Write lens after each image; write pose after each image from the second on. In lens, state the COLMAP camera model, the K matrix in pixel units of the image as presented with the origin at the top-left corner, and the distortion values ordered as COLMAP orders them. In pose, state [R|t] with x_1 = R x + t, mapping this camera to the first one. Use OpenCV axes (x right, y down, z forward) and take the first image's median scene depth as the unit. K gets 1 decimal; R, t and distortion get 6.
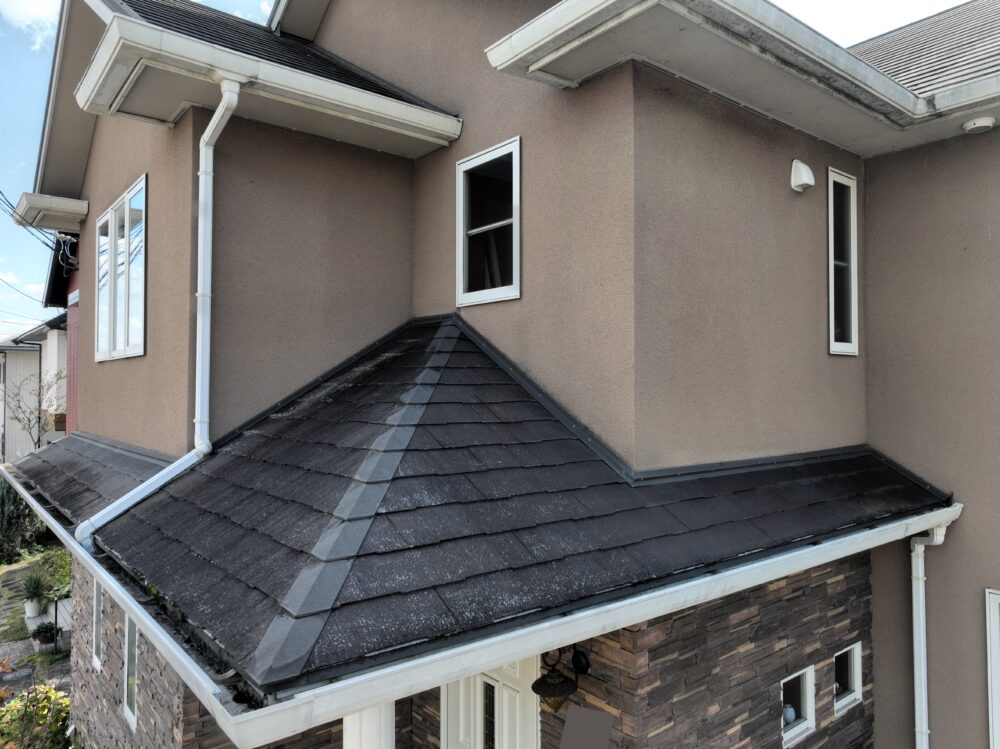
lens RADIAL K [[705.2, 0, 500.0], [0, 705.2, 374.5], [0, 0, 1]] dist [0.007852, 0.006787]
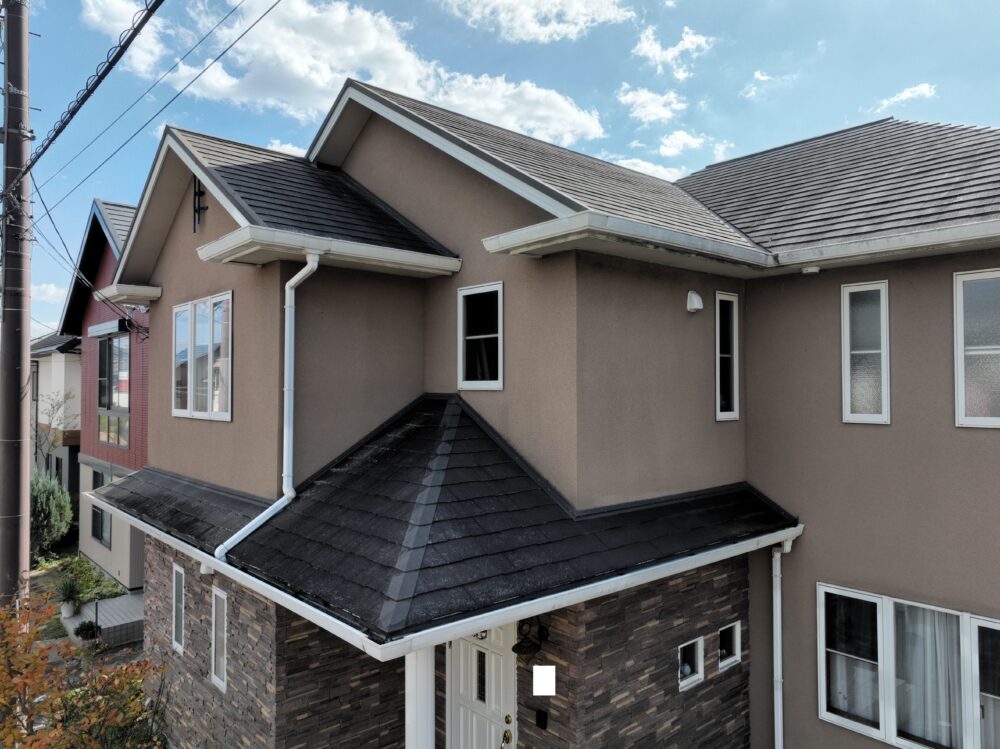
lens RADIAL K [[705.2, 0, 500.0], [0, 705.2, 374.5], [0, 0, 1]] dist [0.007852, 0.006787]
pose [[0.999105, 0.000577, 0.042290, -0.042617], [-0.000597, 1.000000, 0.000461, -0.148226], [-0.042290, -0.000486, 0.999105, -0.501664]]
